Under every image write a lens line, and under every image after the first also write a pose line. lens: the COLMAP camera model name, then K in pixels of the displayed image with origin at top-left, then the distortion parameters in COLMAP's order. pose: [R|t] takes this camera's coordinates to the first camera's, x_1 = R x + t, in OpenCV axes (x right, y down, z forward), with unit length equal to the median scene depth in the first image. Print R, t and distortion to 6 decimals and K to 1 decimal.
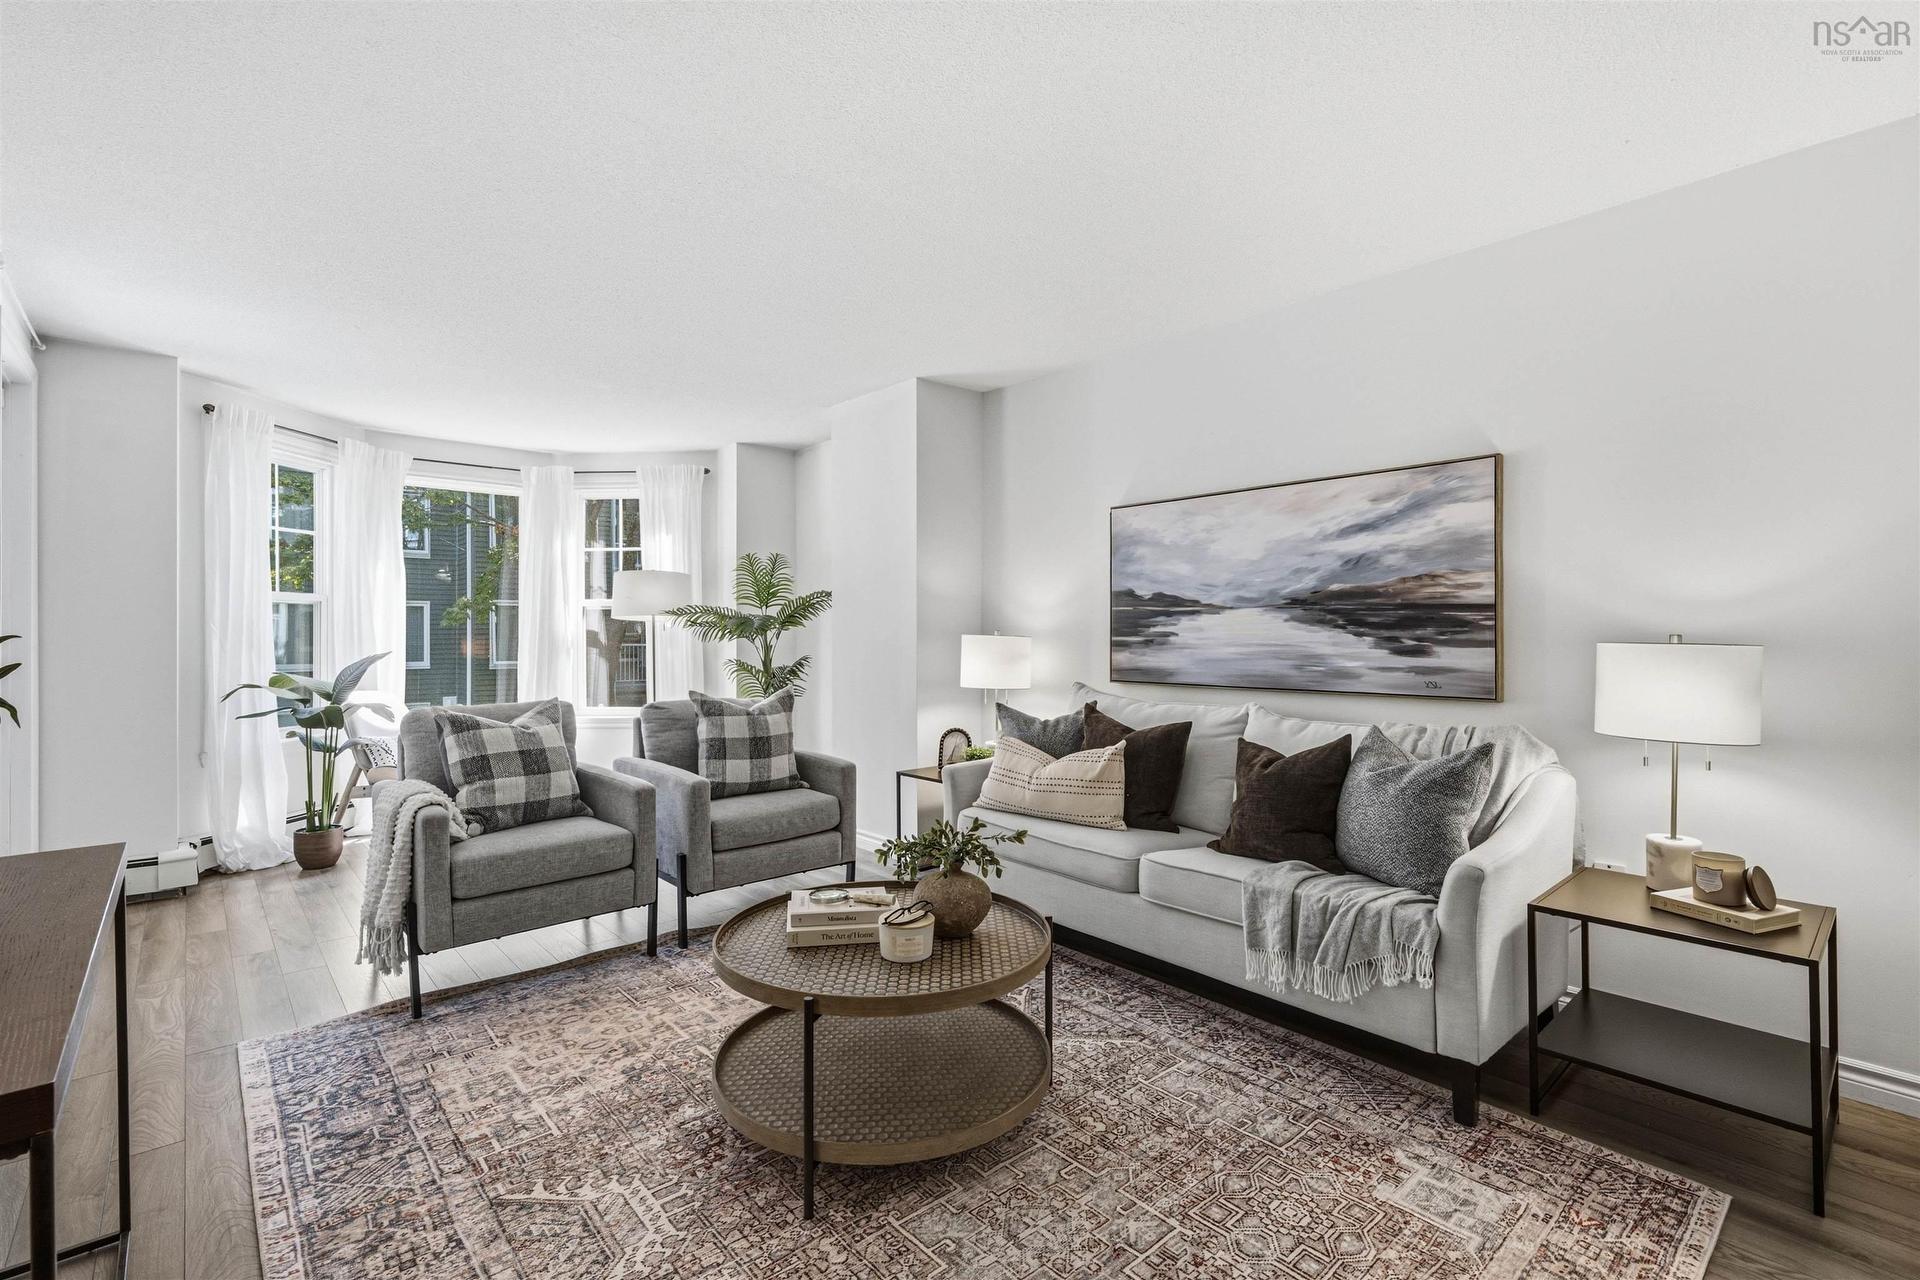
lens RADIAL K [[831.3, 0, 963.7], [0, 831.3, 635.0], [0, 0, 1]] dist [-0.012700, -0.000018]
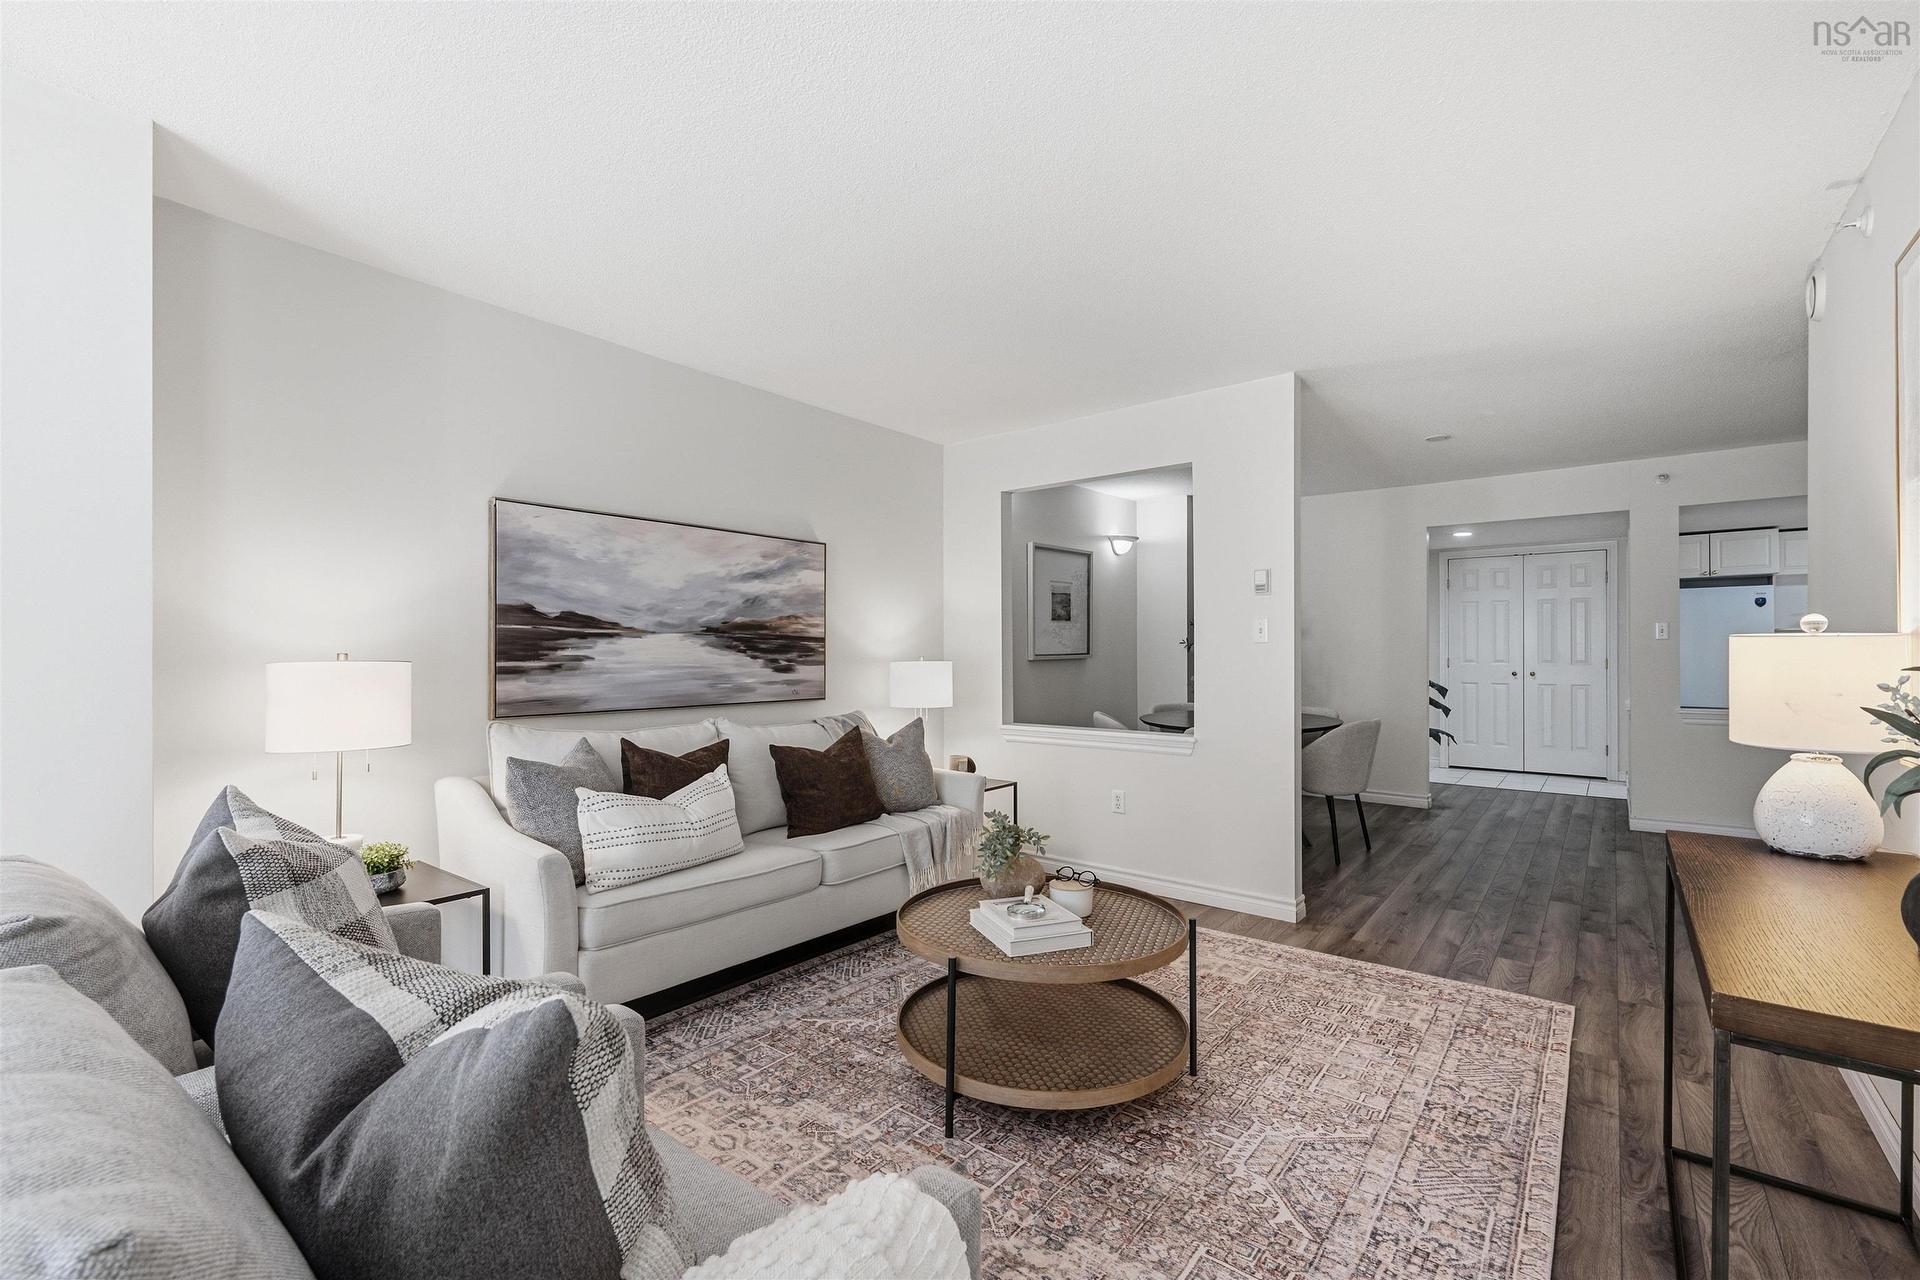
lens RADIAL K [[774.1, 0, 965.8], [0, 774.1, 651.2], [0, 0, 1]] dist [0.000722, -0.000242]
pose [[-0.124381, 0.000105, 0.992235, -0.776028], [-0.001125, 0.999999, -0.000246, -0.010505], [-0.992234, -0.001146, -0.124381, 0.827865]]
